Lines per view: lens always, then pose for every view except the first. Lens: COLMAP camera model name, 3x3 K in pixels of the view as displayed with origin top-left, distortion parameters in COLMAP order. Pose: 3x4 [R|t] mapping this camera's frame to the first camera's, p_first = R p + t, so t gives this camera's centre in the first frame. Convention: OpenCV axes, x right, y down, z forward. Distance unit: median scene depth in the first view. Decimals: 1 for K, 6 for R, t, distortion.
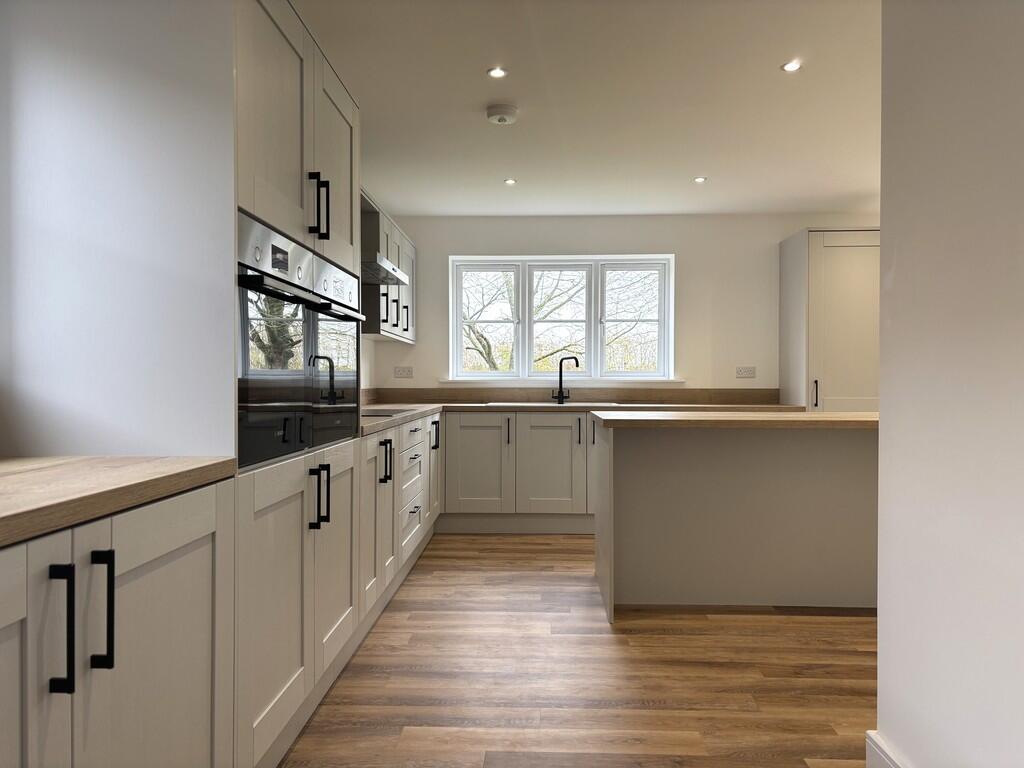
lens RADIAL K [[768.9, 0, 510.6], [0, 768.9, 391.8], [0, 0, 1]] dist [0.076878, -0.084391]
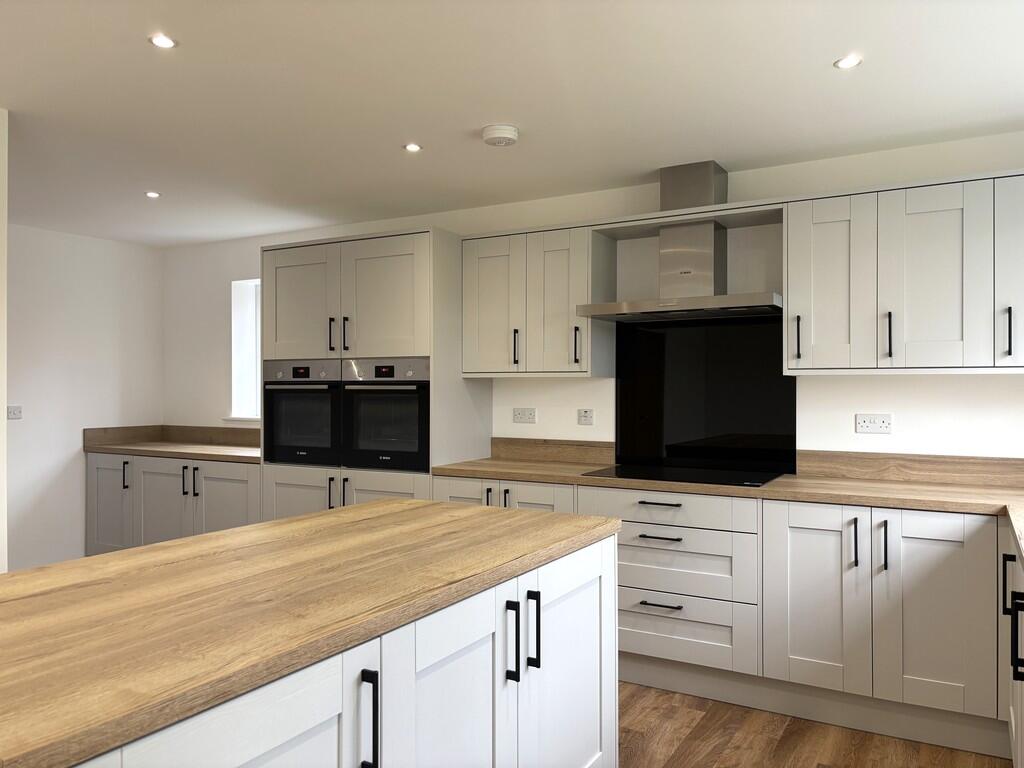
lens RADIAL K [[768.9, 0, 510.6], [0, 768.9, 391.8], [0, 0, 1]] dist [0.076878, -0.084391]
pose [[-0.470256, 0.004464, -0.882519, 0.581258], [-0.011265, 0.999875, 0.011060, -0.064698], [0.882458, 0.015142, -0.470147, 1.111028]]
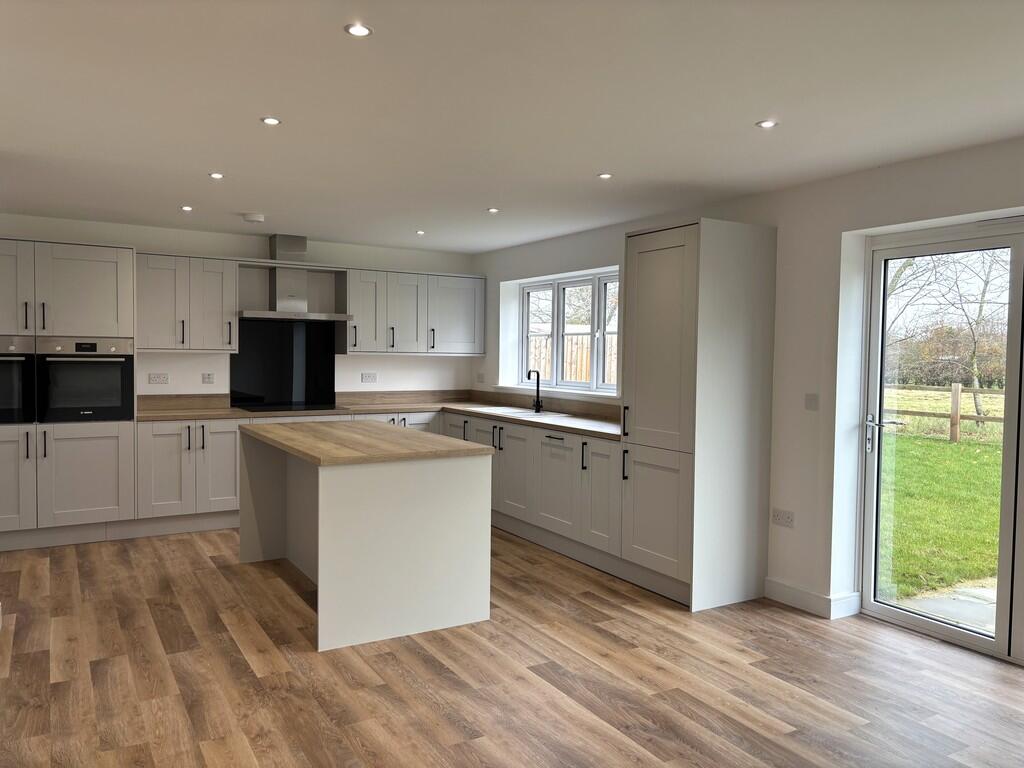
lens RADIAL K [[774.4, 0, 512.0], [0, 774.4, 384.0], [0, 0, 1]] dist [0.033009, -0.007286]
pose [[0.543298, 0.040187, -0.838577, 1.211389], [-0.022638, 0.999192, 0.033217, -0.074874], [0.839235, 0.000937, 0.543769, 0.468966]]
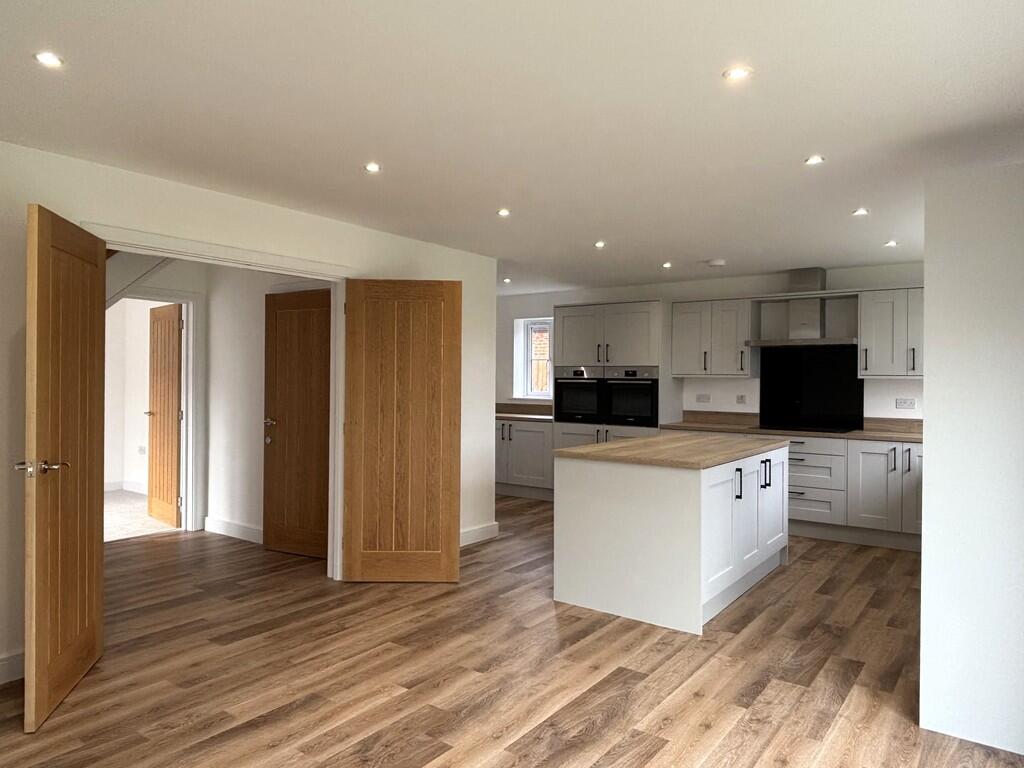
lens RADIAL K [[686.8, 0, 506.9], [0, 686.8, 378.9], [0, 0, 1]] dist [0.077693, -0.109776]
pose [[-0.556179, -0.006539, -0.831037, 1.247033], [-0.021083, 0.999758, 0.006243, -0.068735], [0.830795, 0.020993, -0.556183, 1.170864]]
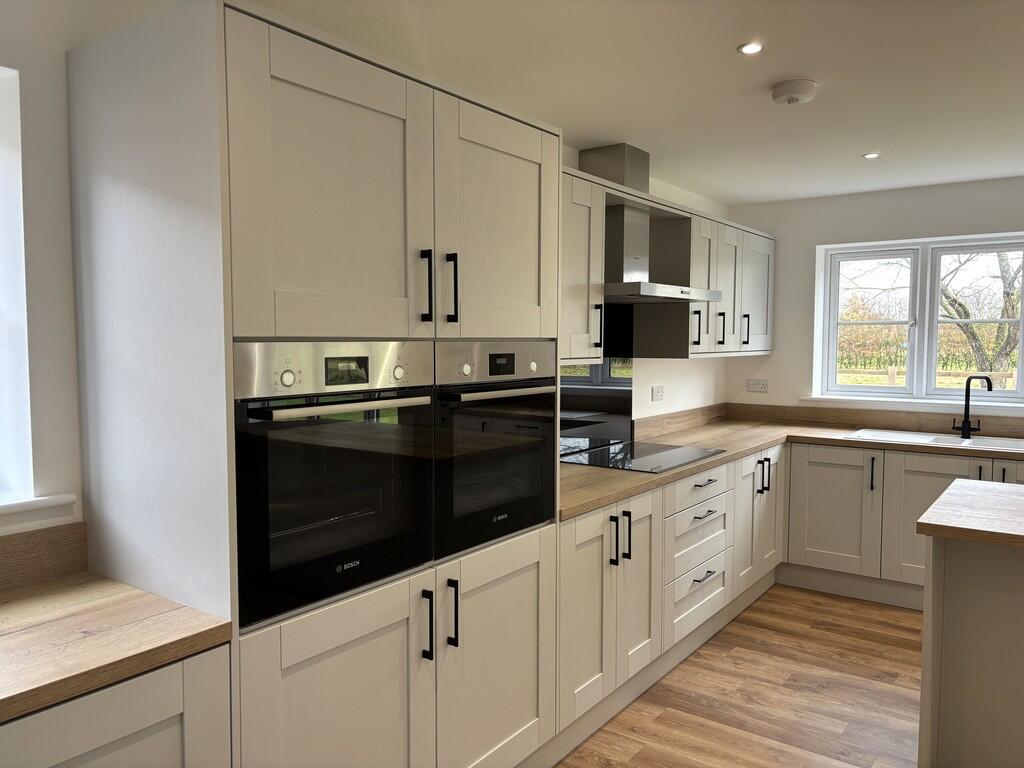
lens RADIAL K [[774.9, 0, 510.4], [0, 774.9, 390.9], [0, 0, 1]] dist [0.022043, -0.003610]
pose [[0.828141, 0.038955, -0.559165, 0.151659], [-0.007419, 0.998256, 0.058557, -0.088154], [0.560471, -0.044345, 0.826986, 0.167728]]
